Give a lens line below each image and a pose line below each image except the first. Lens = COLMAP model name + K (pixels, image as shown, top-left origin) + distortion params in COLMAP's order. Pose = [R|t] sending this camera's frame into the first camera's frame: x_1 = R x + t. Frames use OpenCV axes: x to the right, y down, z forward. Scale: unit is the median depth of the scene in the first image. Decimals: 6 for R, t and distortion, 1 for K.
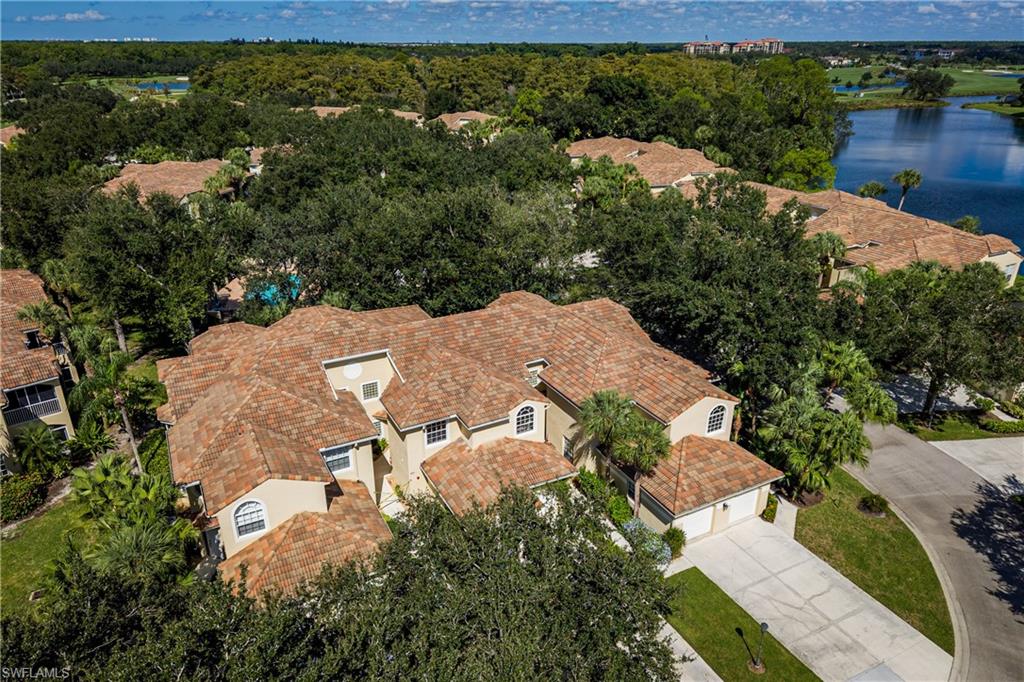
lens RADIAL K [[678.3, 0, 512.0], [0, 678.3, 341.0], [0, 0, 1]] dist [0.108167, -0.122277]
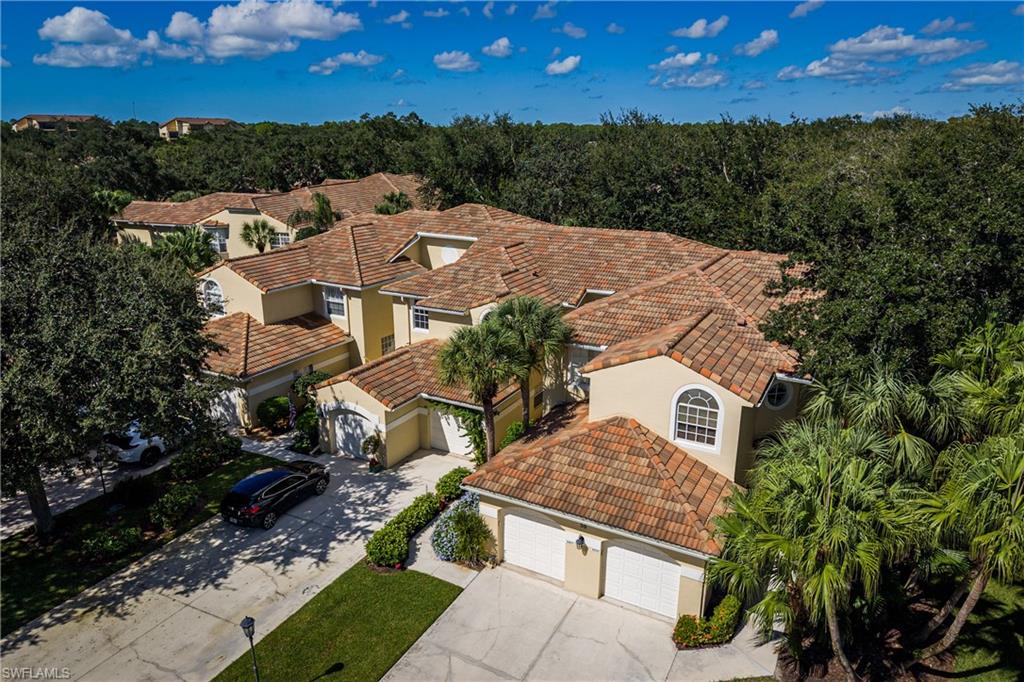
lens RADIAL K [[678.3, 0, 512.0], [0, 678.3, 341.0], [0, 0, 1]] dist [0.108167, -0.122277]
pose [[0.548183, 0.242331, -0.800482, 0.627319], [-0.340254, 0.938937, 0.051235, 0.081693], [0.764017, 0.244281, 0.597164, 0.575279]]
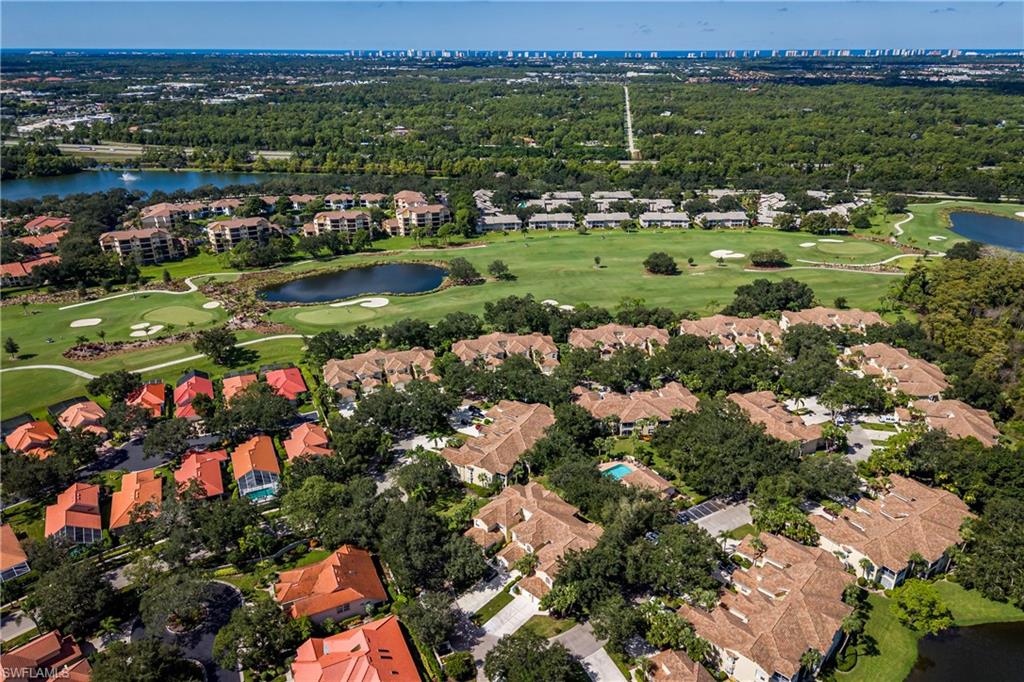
lens RADIAL K [[678.3, 0, 512.0], [0, 678.3, 341.0], [0, 0, 1]] dist [0.108167, -0.122277]
pose [[0.329898, 0.371512, -0.867840, 3.062040], [-0.373334, 0.895706, 0.241523, -1.936651], [0.867058, 0.244316, 0.434189, -1.154954]]
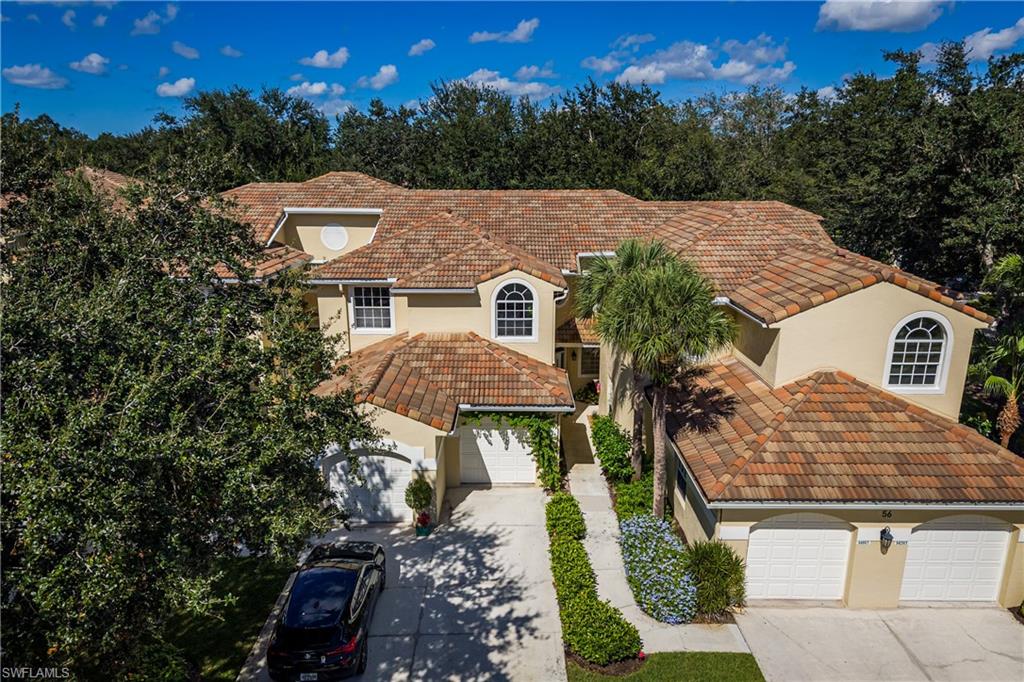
lens RADIAL K [[678.3, 0, 512.0], [0, 678.3, 341.0], [0, 0, 1]] dist [0.108167, -0.122277]
pose [[0.882363, 0.116775, -0.455849, 0.273844], [-0.189136, 0.975037, -0.116324, 0.205625], [0.430886, 0.188858, 0.882423, 0.516653]]
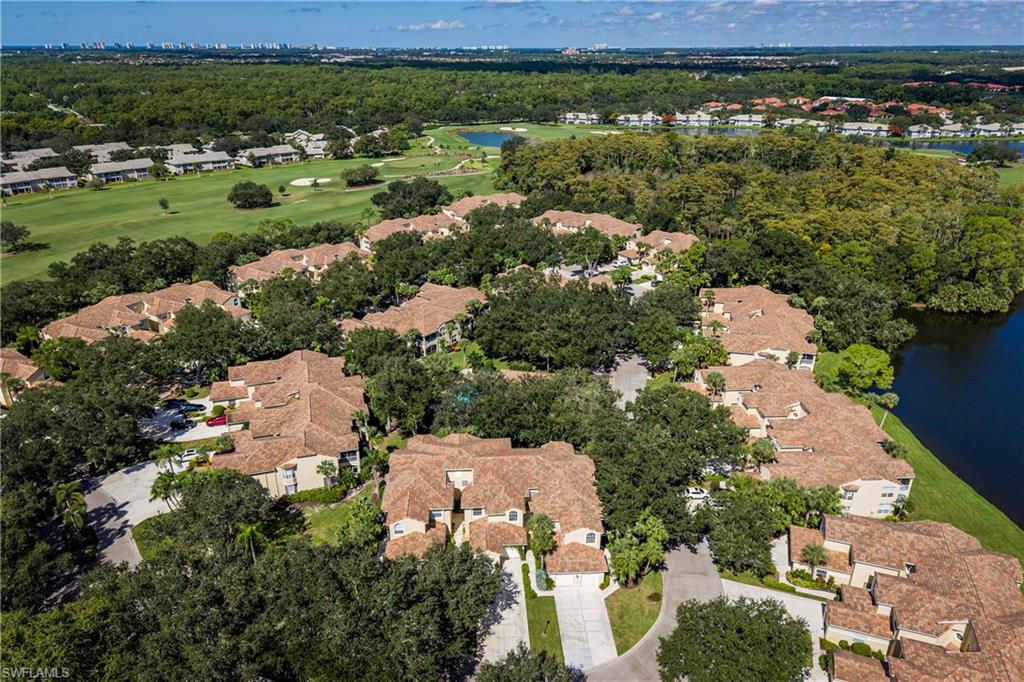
lens RADIAL K [[678.3, 0, 512.0], [0, 678.3, 341.0], [0, 0, 1]] dist [0.108167, -0.122277]
pose [[0.907018, 0.164564, -0.387604, 0.836256], [-0.166101, 0.985659, 0.029792, -0.553806], [0.386948, 0.037360, 0.921344, -1.210617]]
